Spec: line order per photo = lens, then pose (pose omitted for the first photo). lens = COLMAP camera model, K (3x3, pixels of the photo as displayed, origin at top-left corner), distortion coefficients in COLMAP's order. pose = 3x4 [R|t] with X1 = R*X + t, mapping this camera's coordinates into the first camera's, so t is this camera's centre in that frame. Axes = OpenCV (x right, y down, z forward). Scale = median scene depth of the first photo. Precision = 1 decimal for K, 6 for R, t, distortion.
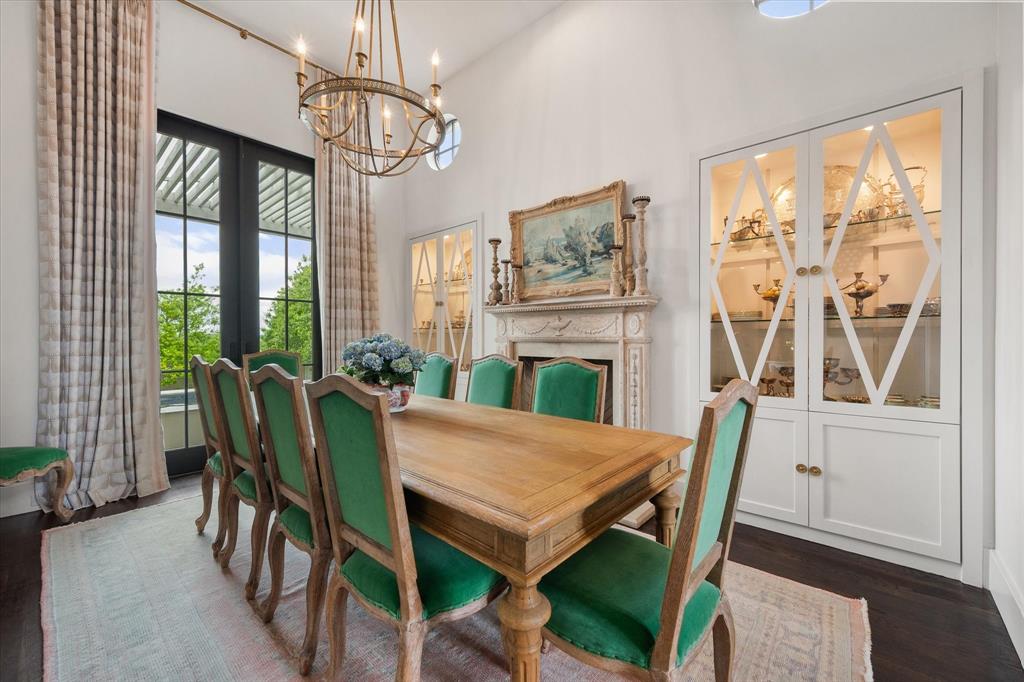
lens RADIAL K [[405.3, 0, 507.0], [0, 405.3, 339.4], [0, 0, 1]] dist [0.000073, 0.000020]
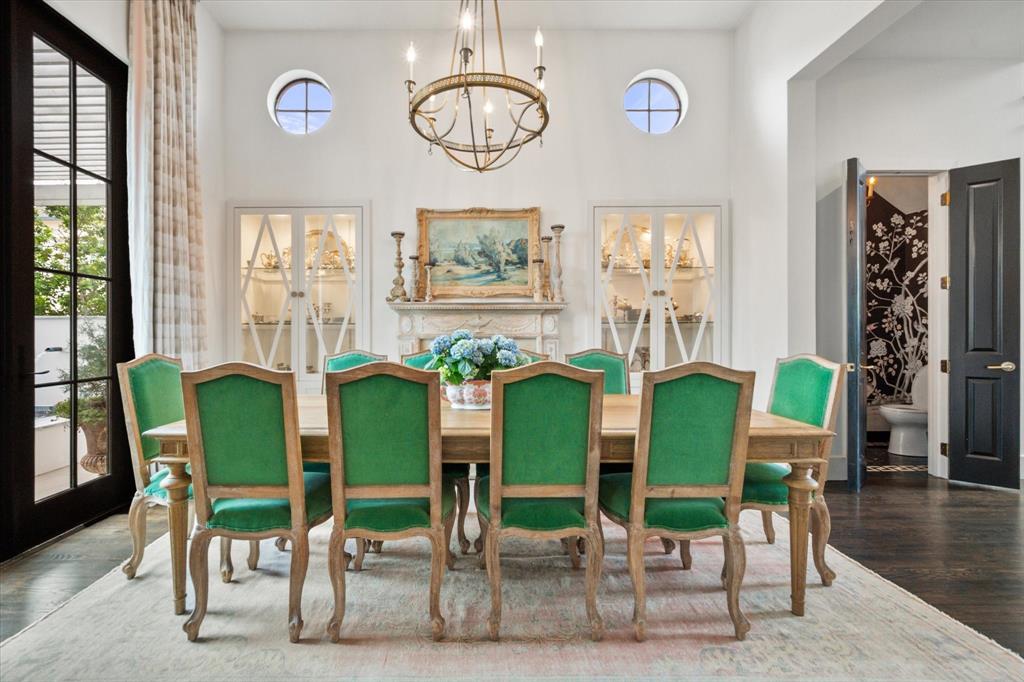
lens RADIAL K [[405.3, 0, 504.5], [0, 405.3, 335.8], [0, 0, 1]] dist [0.000073, 0.000020]
pose [[0.748452, -0.004362, 0.663175, -0.543937], [0.006313, 0.999980, -0.000547, -0.000254], [-0.663159, 0.004596, 0.748464, 0.130869]]
